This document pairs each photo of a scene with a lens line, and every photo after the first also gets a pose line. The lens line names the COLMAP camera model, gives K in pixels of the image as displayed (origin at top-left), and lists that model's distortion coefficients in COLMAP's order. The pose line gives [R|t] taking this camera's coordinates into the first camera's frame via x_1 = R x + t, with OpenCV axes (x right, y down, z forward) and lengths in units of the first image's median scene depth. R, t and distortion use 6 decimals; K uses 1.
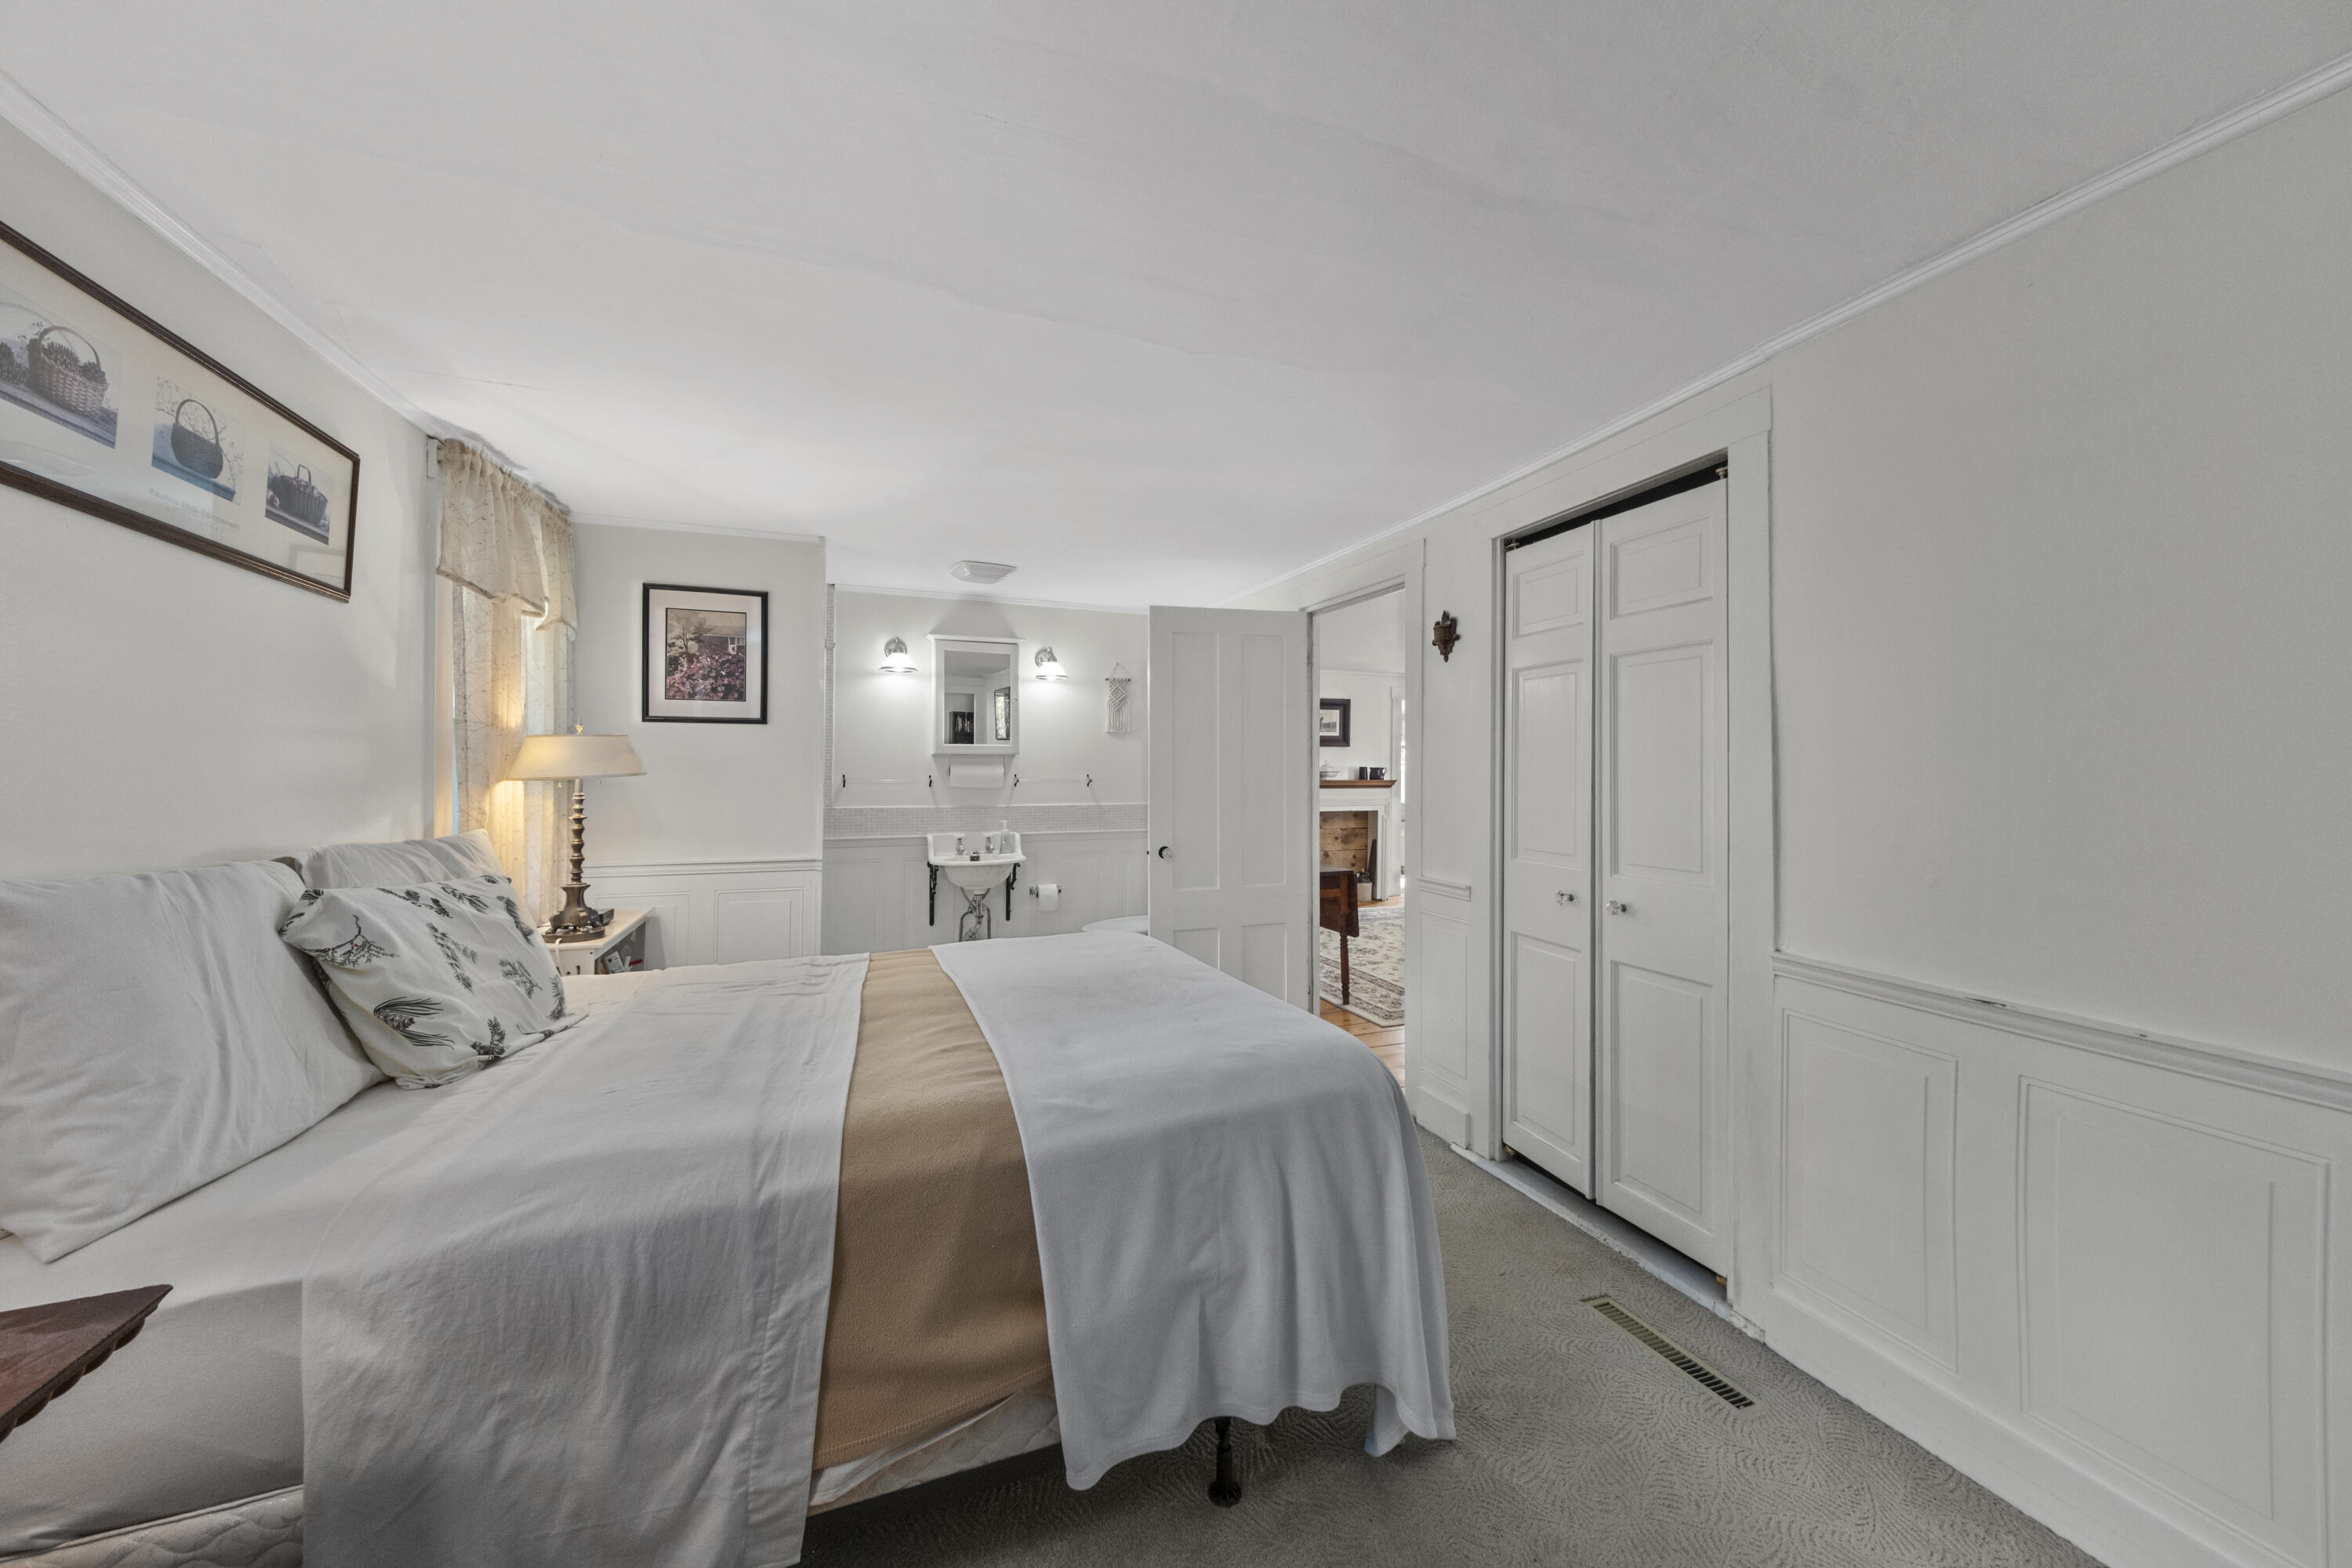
lens RADIAL K [[826.6, 0, 1182.0], [0, 826.6, 773.6], [0, 0, 1]] dist [0.001255, 0.000077]
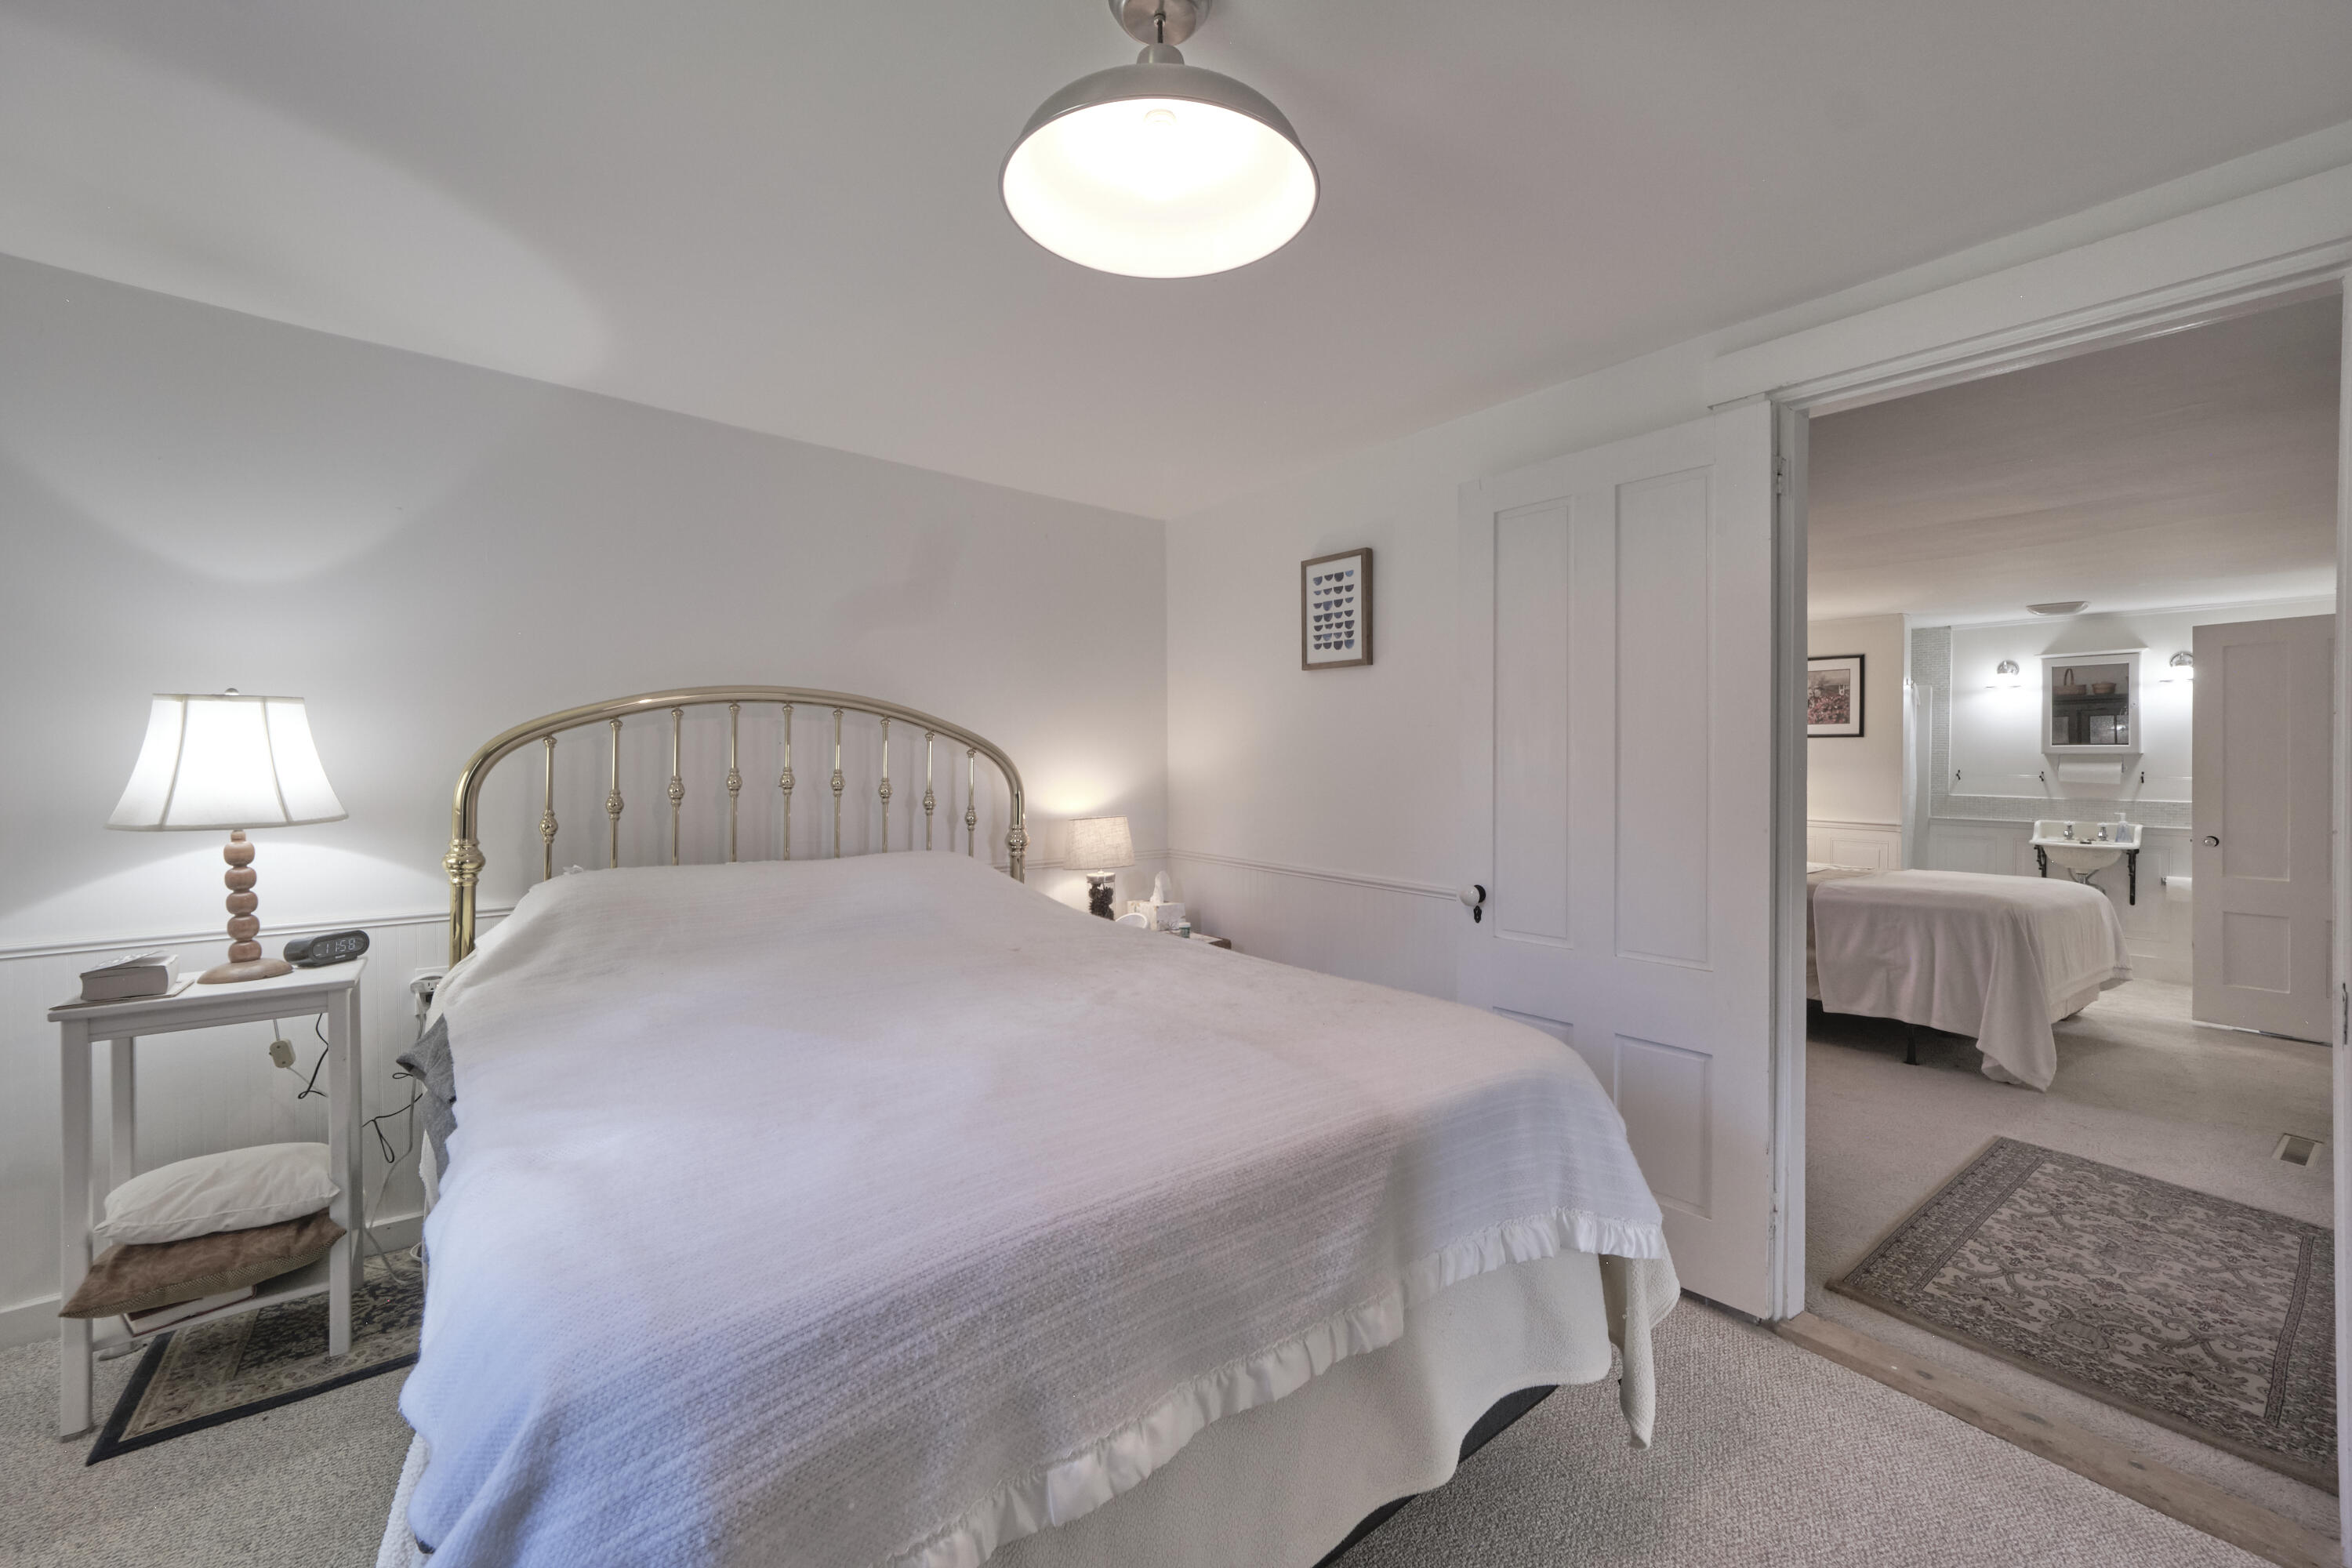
lens RADIAL K [[928.1, 0, 1177.8], [0, 928.1, 763.3], [0, 0, 1]] dist [-0.001089, -0.000128]
pose [[0.272620, 0.009260, -0.962077, 0.696924], [-0.010359, 0.999924, 0.006689, -0.006273], [0.962066, 0.008143, 0.272695, -0.615701]]
